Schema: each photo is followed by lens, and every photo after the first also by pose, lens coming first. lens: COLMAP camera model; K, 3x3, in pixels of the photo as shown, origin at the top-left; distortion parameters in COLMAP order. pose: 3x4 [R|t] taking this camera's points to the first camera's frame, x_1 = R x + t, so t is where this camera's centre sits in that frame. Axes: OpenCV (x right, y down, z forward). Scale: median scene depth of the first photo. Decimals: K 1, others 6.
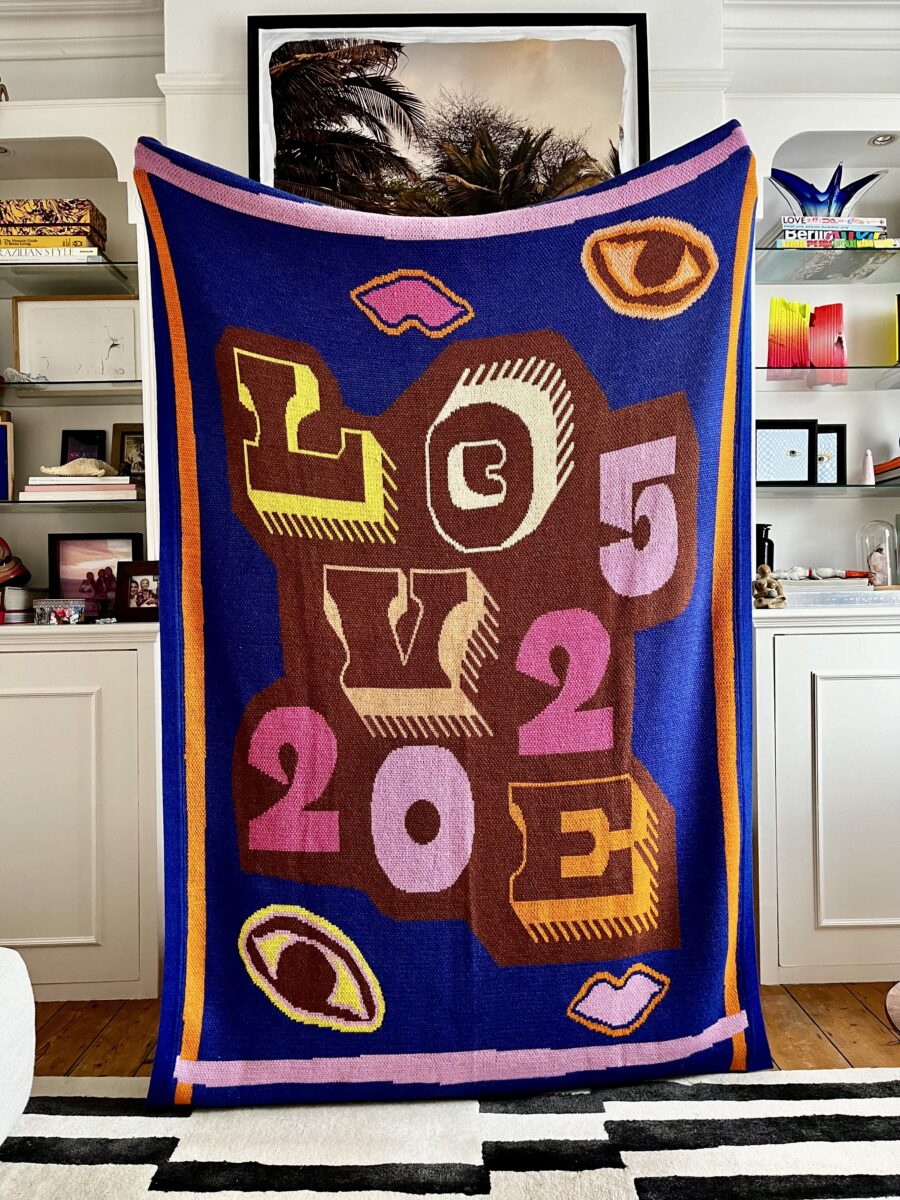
lens RADIAL K [[850.9, 0, 450.0], [0, 850.9, 600.0], [0, 0, 1]] dist [0.155171, -0.155625]
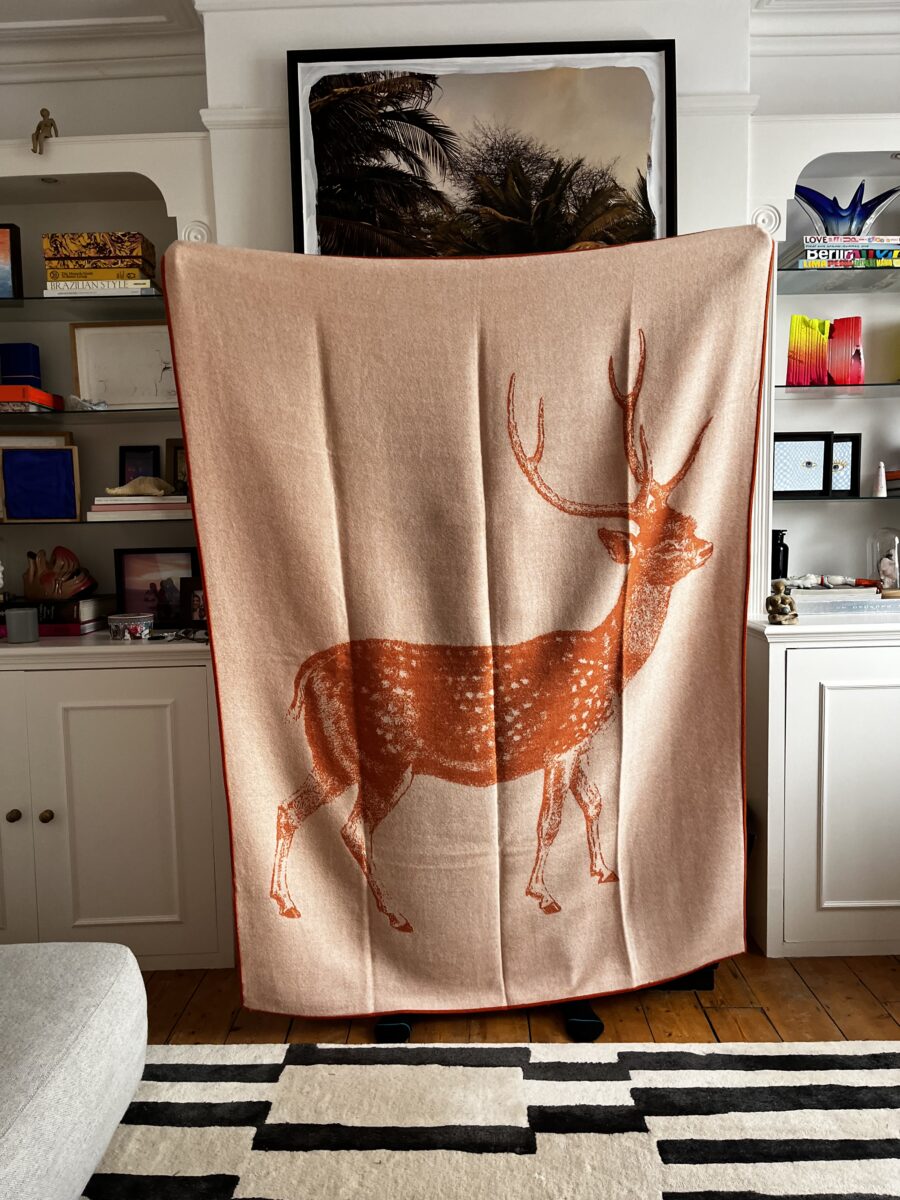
lens RADIAL K [[850.9, 0, 450.0], [0, 850.9, 600.0], [0, 0, 1]] dist [0.155171, -0.155625]
pose [[0.999825, -0.008747, -0.016530, -0.027183], [0.010139, 0.996240, 0.086044, -0.108362], [0.015715, -0.086196, 0.996154, -0.078762]]
